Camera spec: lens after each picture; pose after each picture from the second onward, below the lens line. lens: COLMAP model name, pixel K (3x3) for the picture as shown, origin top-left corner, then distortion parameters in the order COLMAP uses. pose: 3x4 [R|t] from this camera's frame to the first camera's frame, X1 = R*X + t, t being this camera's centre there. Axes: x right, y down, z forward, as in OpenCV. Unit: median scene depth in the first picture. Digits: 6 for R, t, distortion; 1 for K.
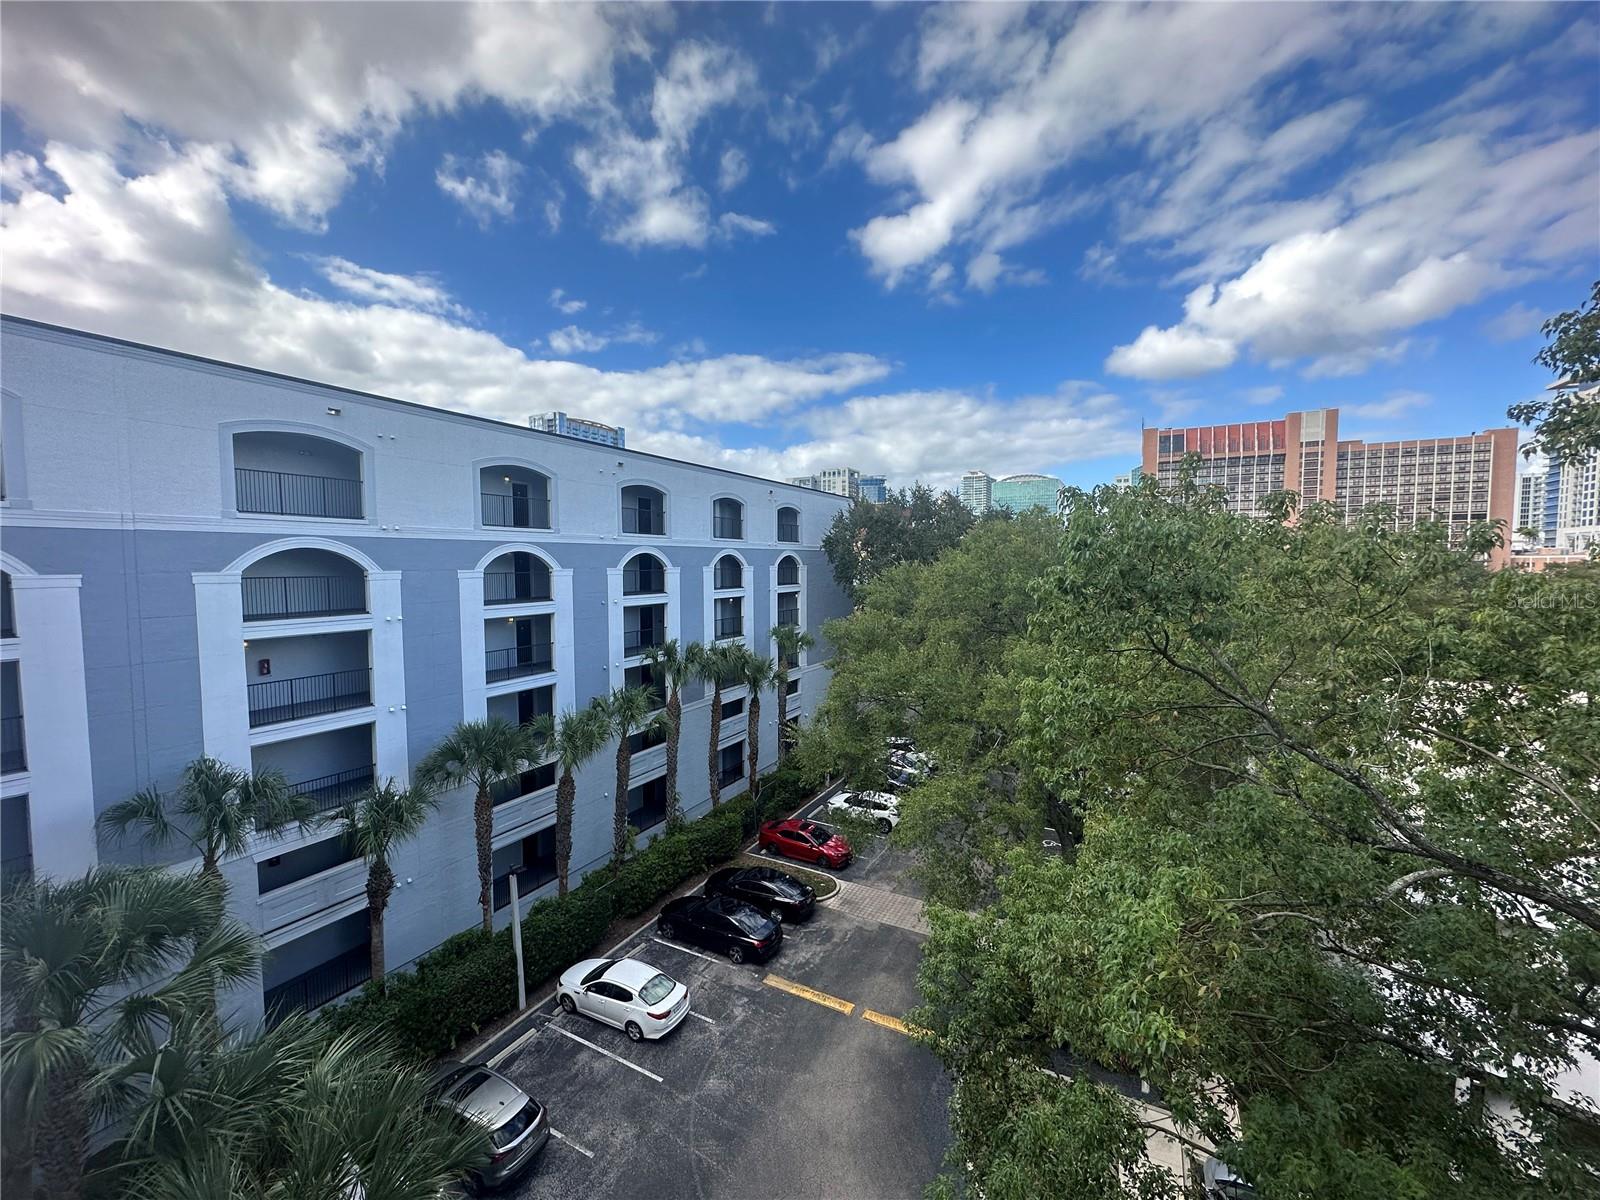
lens RADIAL K [[639.9, 0, 798.6], [0, 639.9, 603.8], [0, 0, 1]] dist [-0.003072, 0.000156]
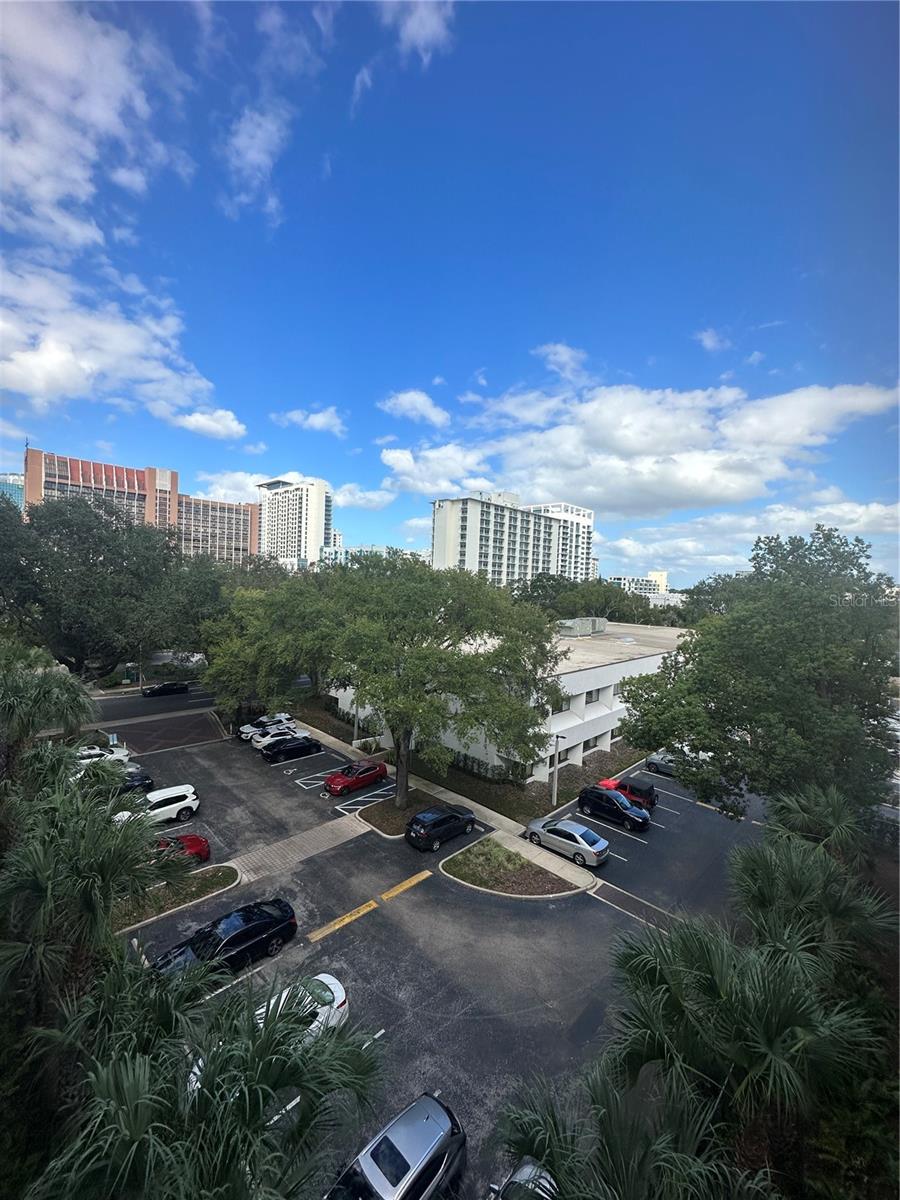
lens RADIAL K [[480.0, 0, 458.4], [0, 480.0, 596.7], [0, 0, 1]] dist [-0.003072, 0.000156]
pose [[0.254337, -0.015140, 0.966997, -0.287553], [0.021177, 0.999725, 0.010083, -0.011894], [-0.966884, 0.017914, 0.254588, 0.182159]]
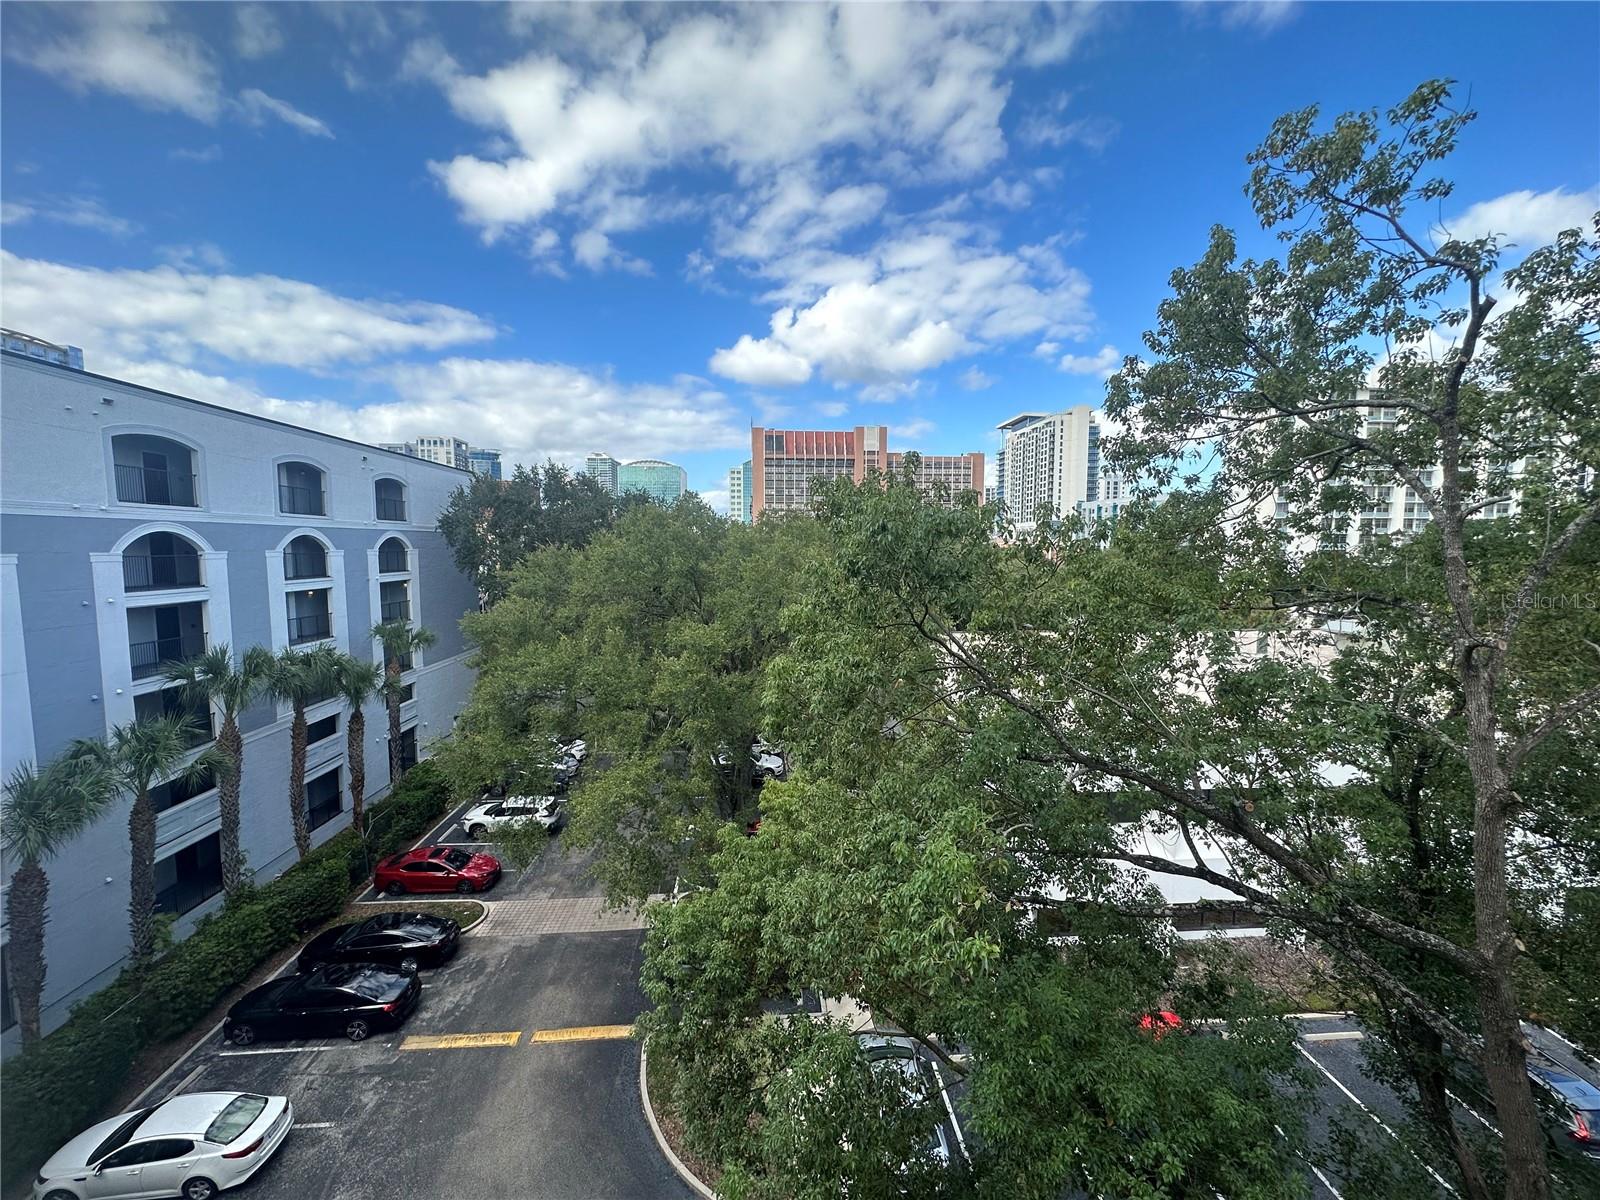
lens RADIAL K [[639.9, 0, 790.9], [0, 639.9, 598.7], [0, 0, 1]] dist [-0.003072, 0.000156]
pose [[0.841317, -0.041200, 0.538969, -0.018068], [0.031079, 0.999129, 0.027862, -0.001249], [-0.539647, -0.006690, 0.841865, 0.009593]]
